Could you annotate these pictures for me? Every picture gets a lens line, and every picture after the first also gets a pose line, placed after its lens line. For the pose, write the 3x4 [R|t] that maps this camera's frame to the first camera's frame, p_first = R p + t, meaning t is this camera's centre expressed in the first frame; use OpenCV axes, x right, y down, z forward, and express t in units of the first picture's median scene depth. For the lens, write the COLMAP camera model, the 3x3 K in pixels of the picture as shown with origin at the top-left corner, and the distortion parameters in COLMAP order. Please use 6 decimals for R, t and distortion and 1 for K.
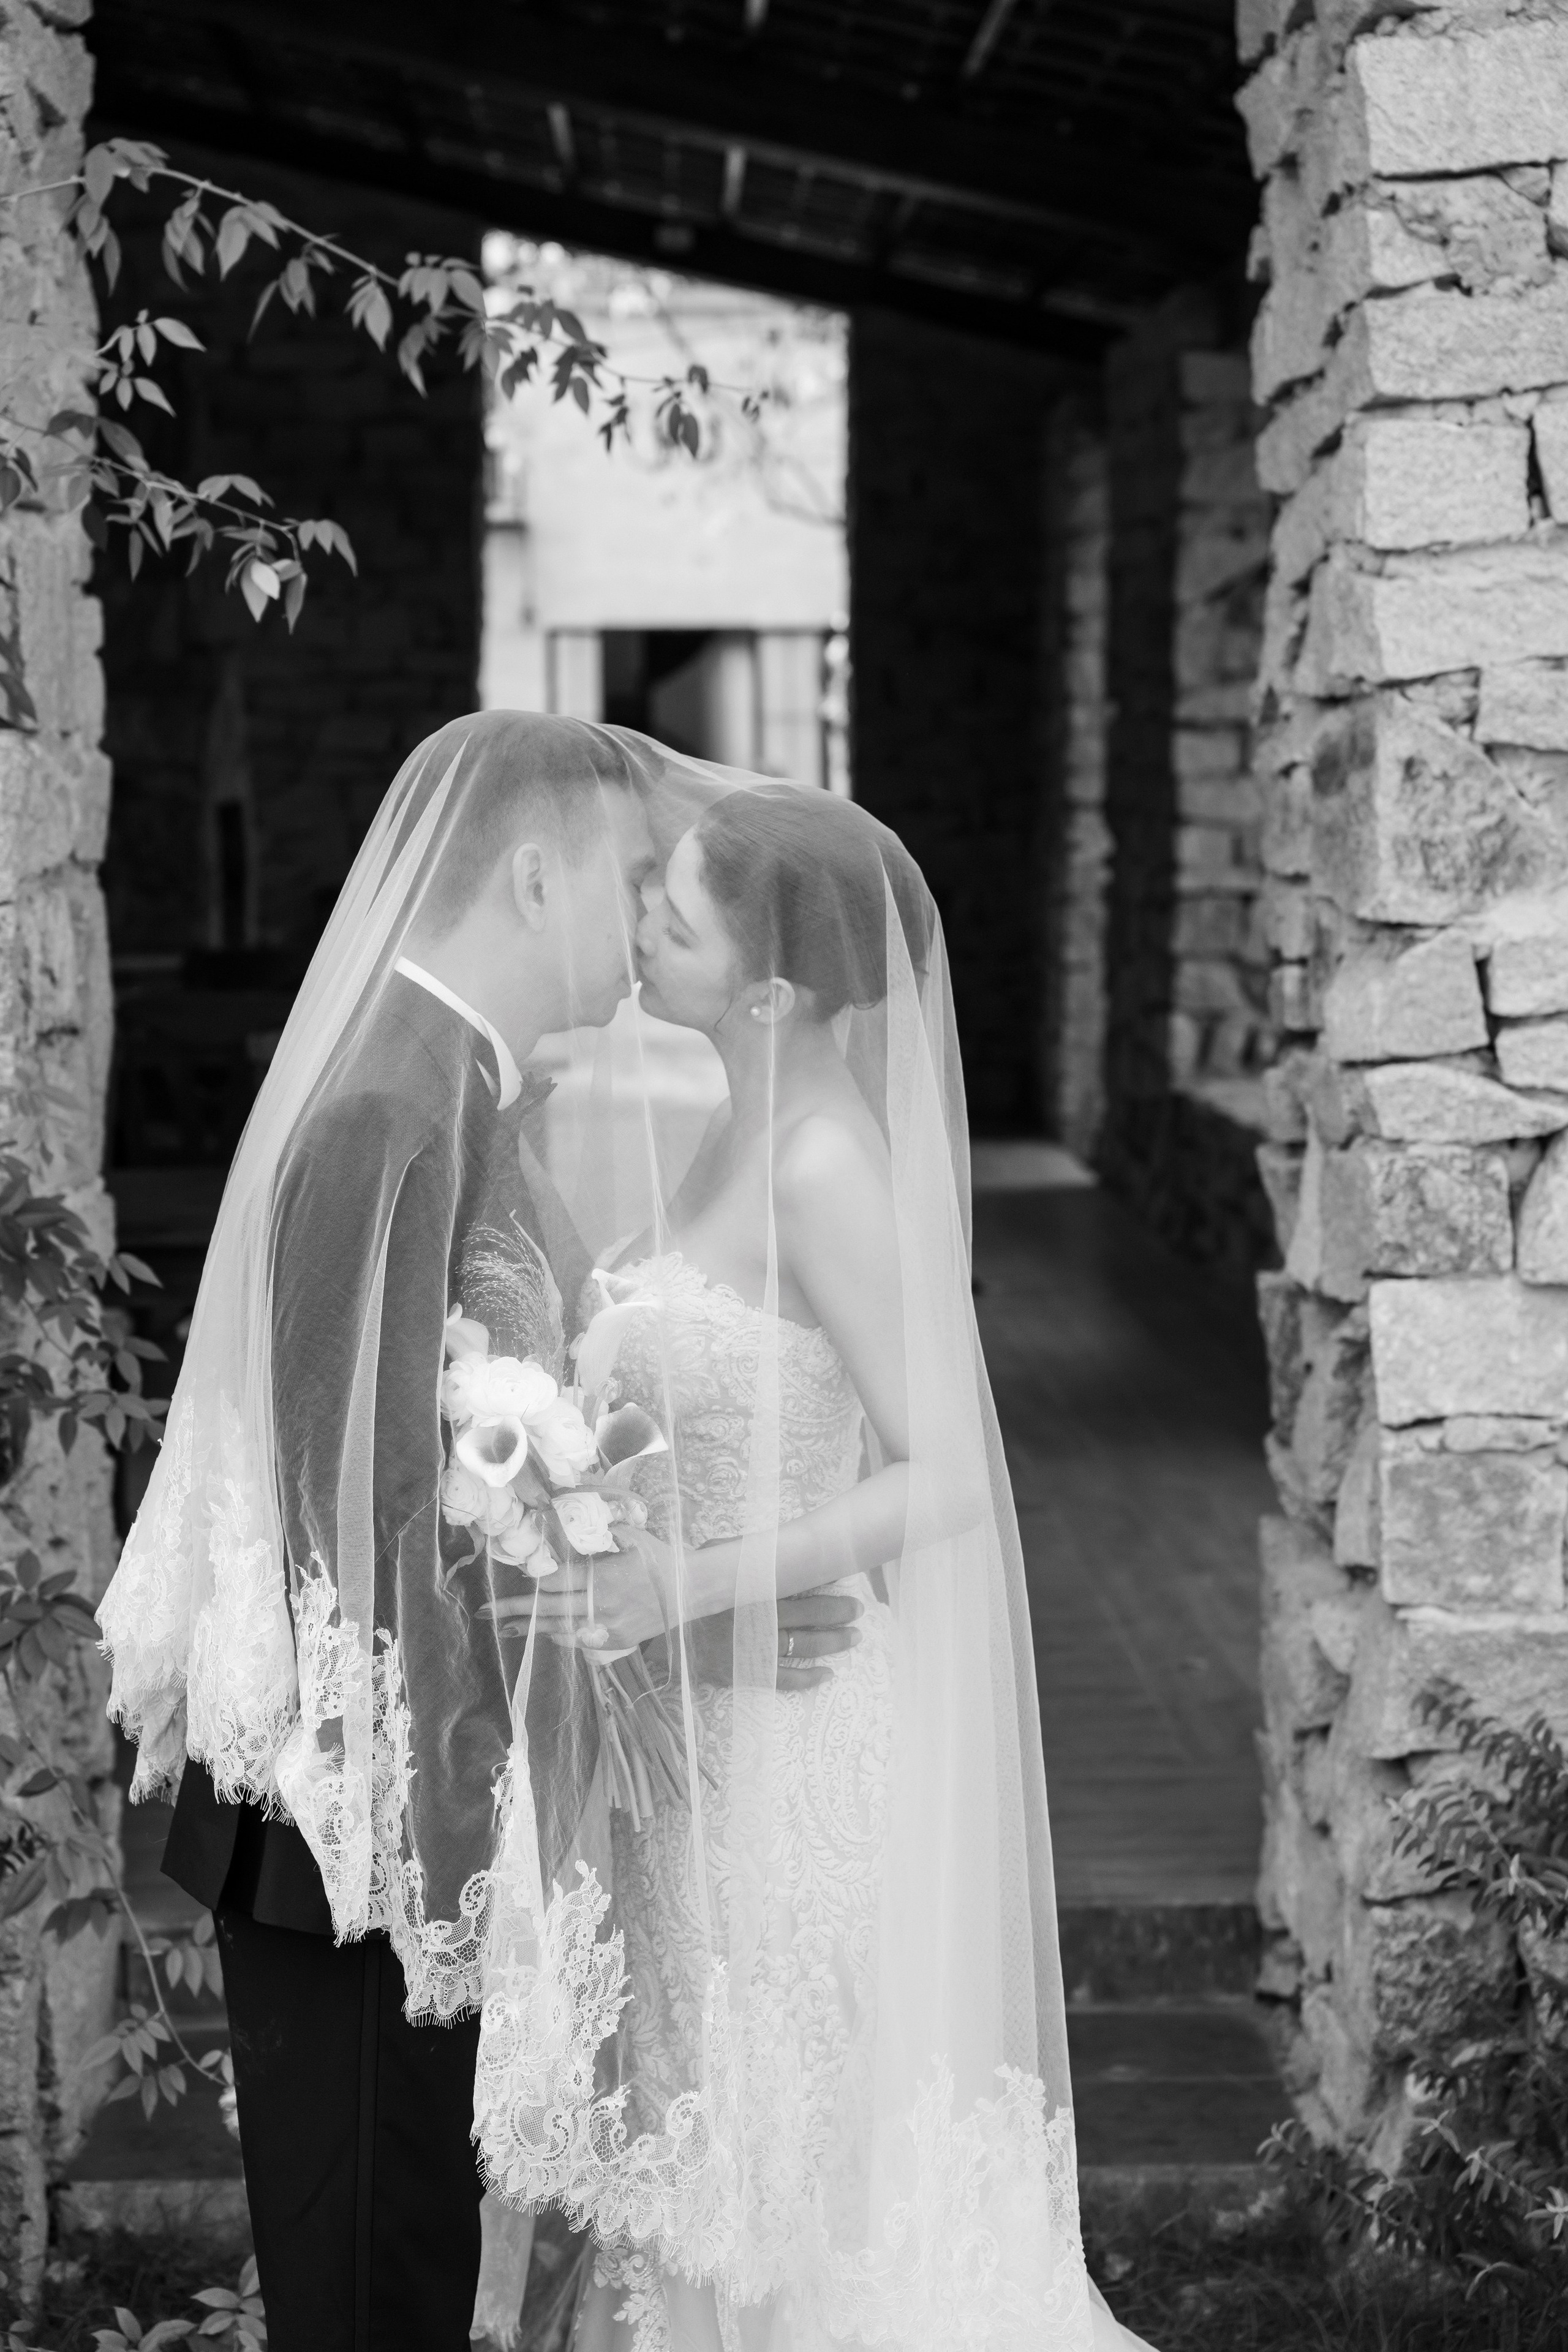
lens RADIAL K [[4048.5, 0, 769.8], [0, 4048.5, 1092.0], [0, 0, 1]] dist [-0.024243, 0.058029]
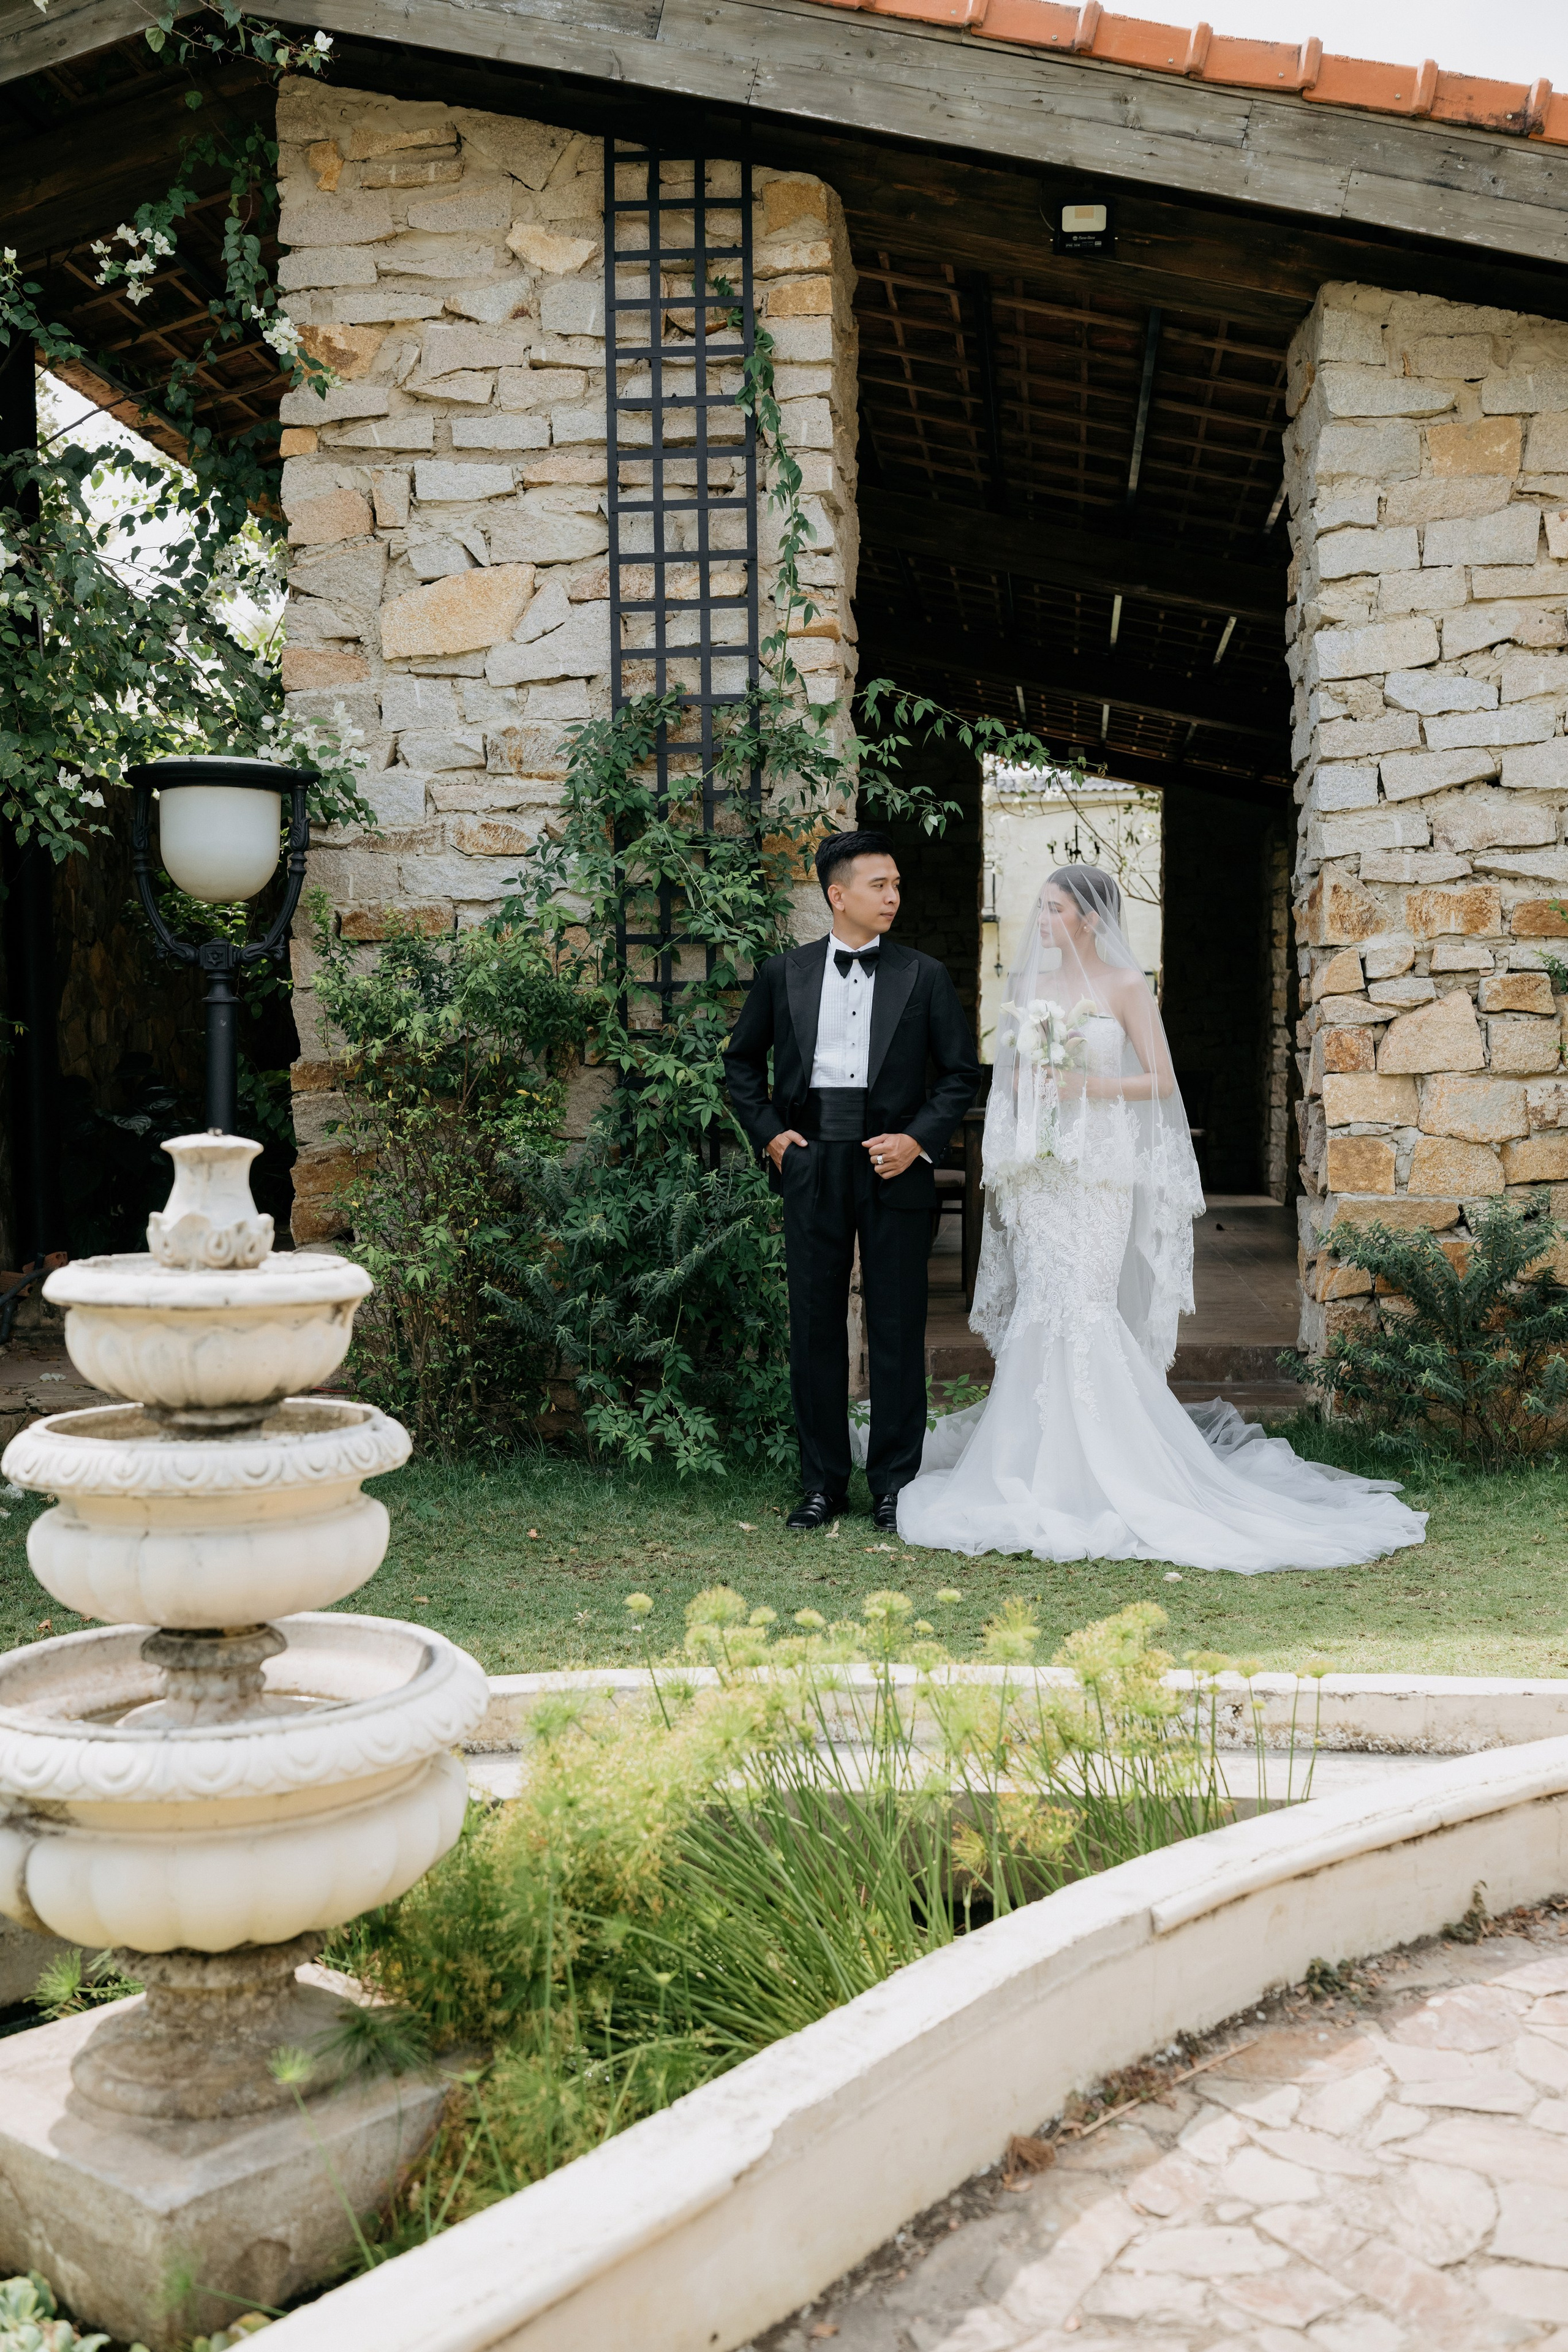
lens RADIAL K [[2420.8, 0, 784.0], [0, 2420.8, 1176.0], [0, 0, 1]] dist [-0.008501, -0.015108]
pose [[0.989559, 0.002597, -0.144106, 0.022050], [-0.009649, 0.998788, -0.048262, 0.199659], [0.143806, 0.049149, 0.988385, -0.689301]]
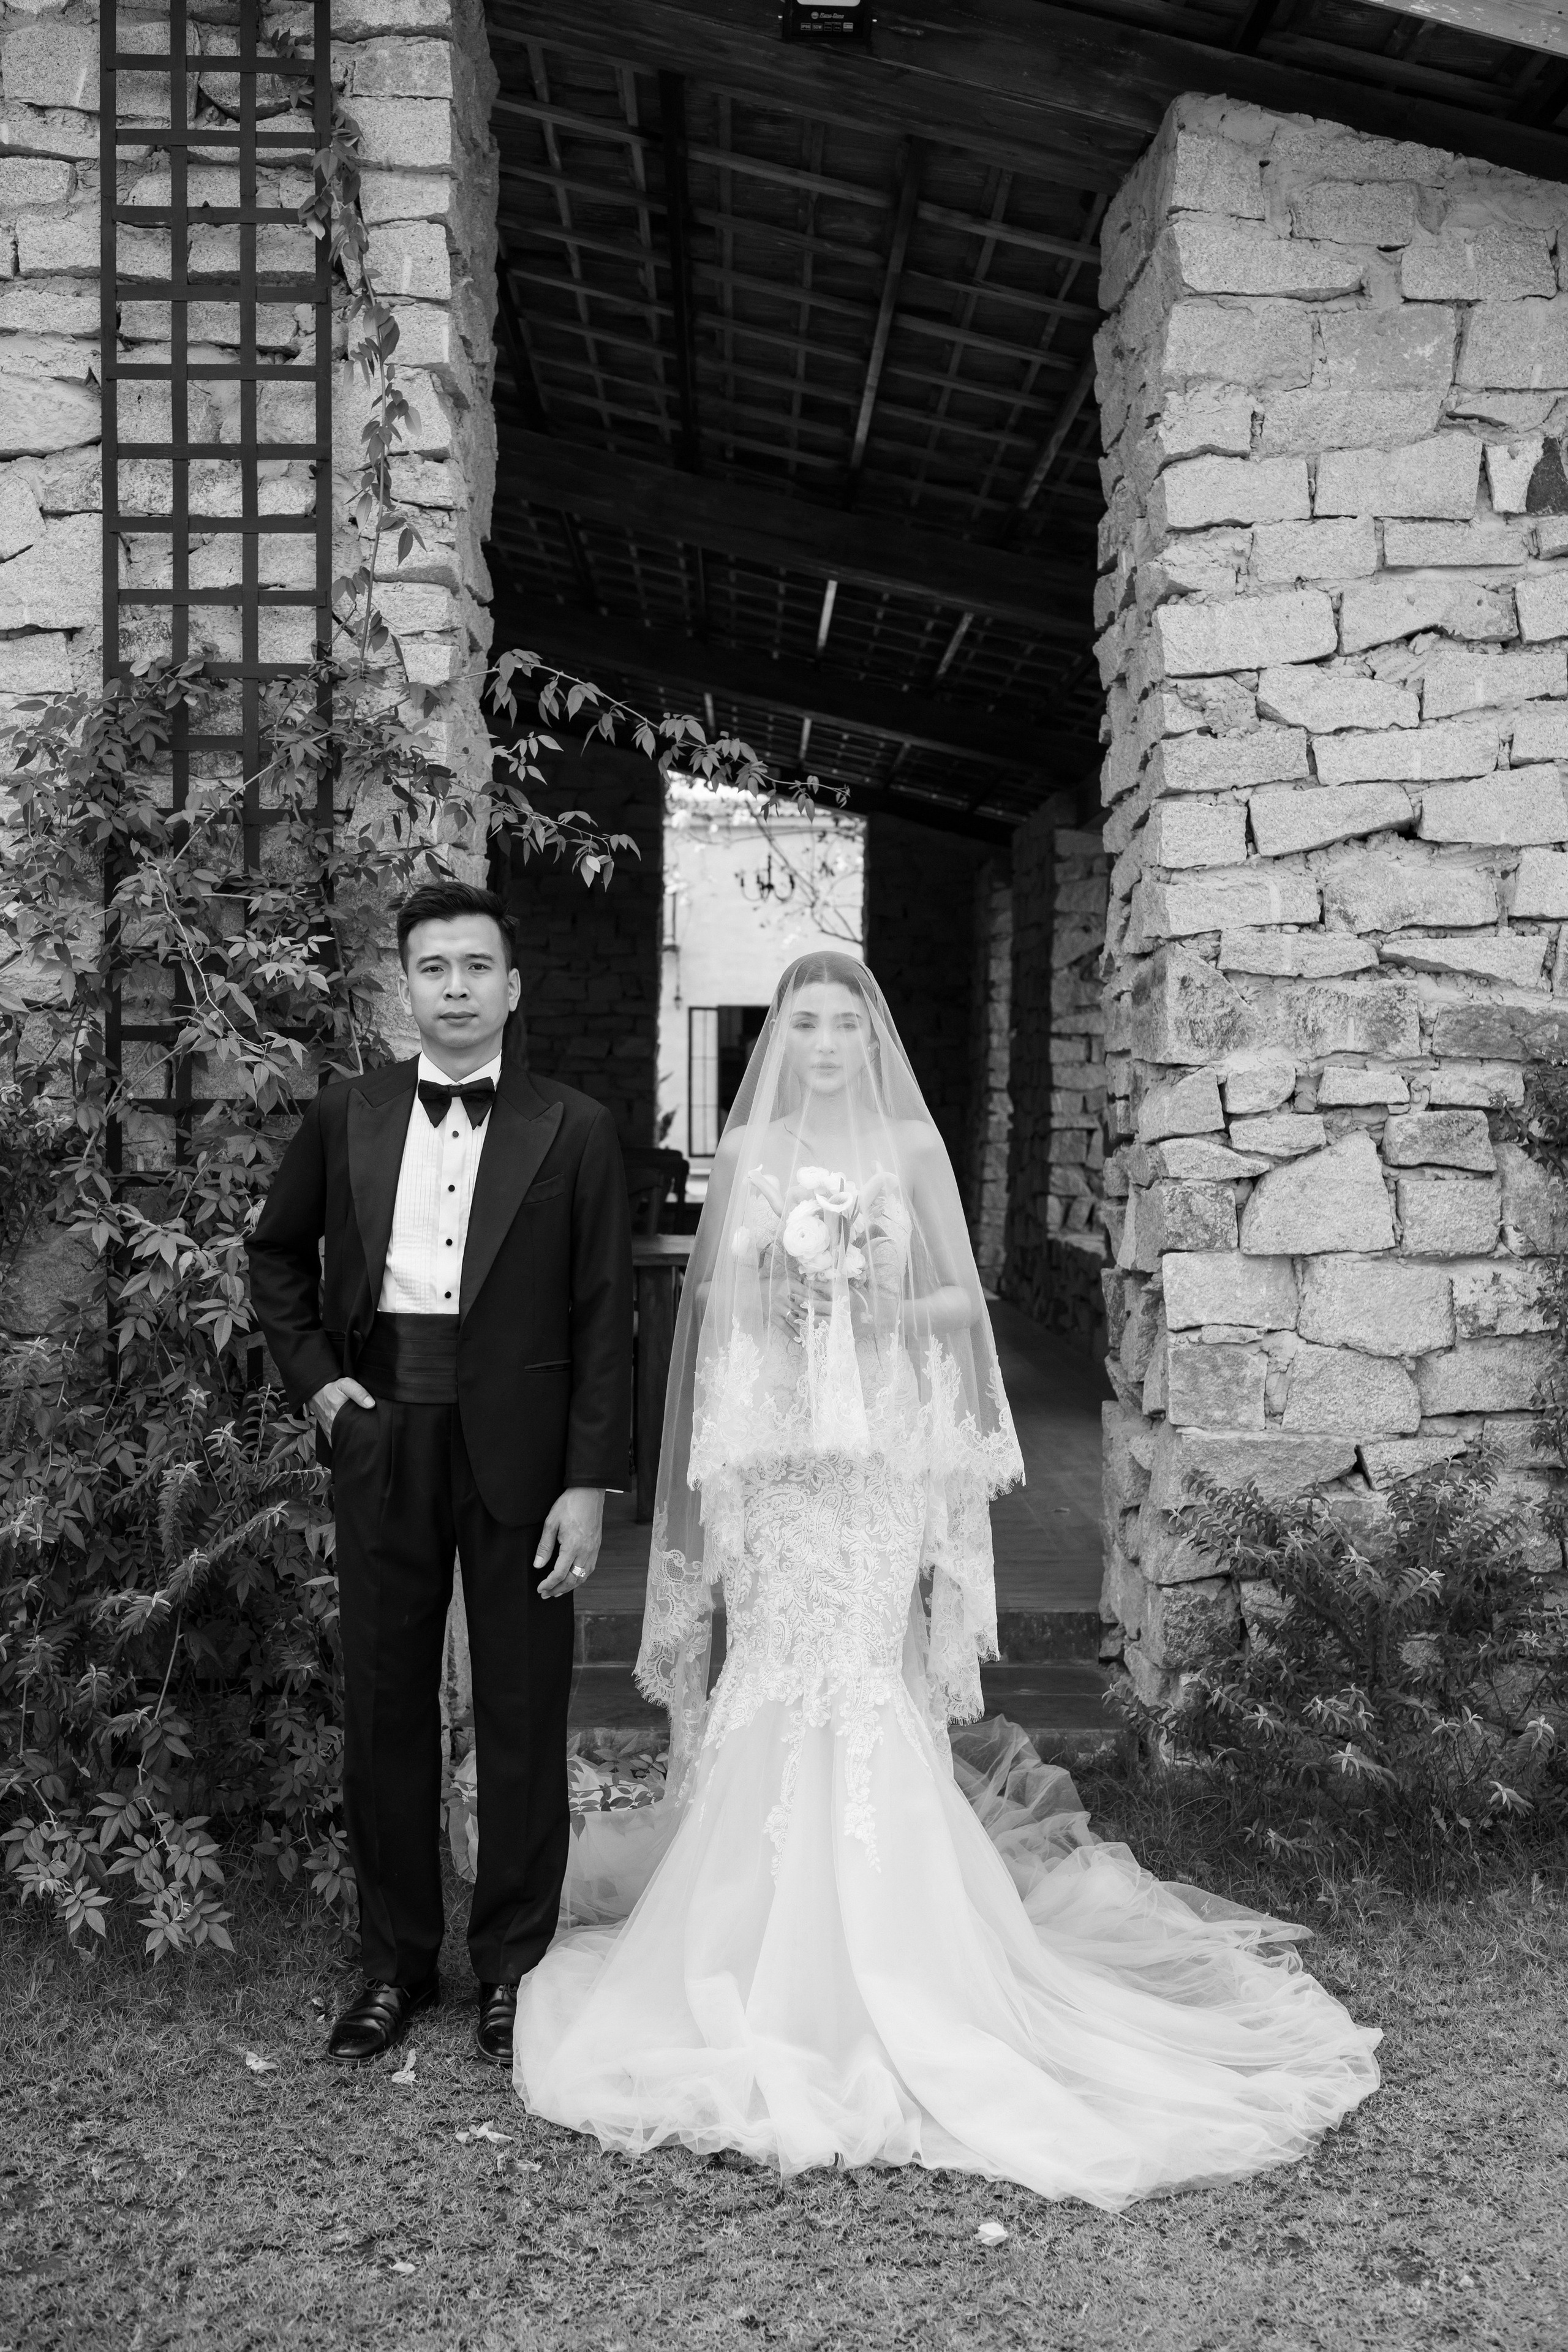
lens RADIAL K [[2357.9, 0, 782.9], [0, 2357.9, 1146.5], [0, 0, 1]] dist [-0.007421, 0.004003]
pose [[0.999868, 0.012795, -0.009982, -0.018738], [-0.013417, 0.997799, -0.064940, 0.070897], [0.009129, 0.065066, 0.997839, -0.105512]]
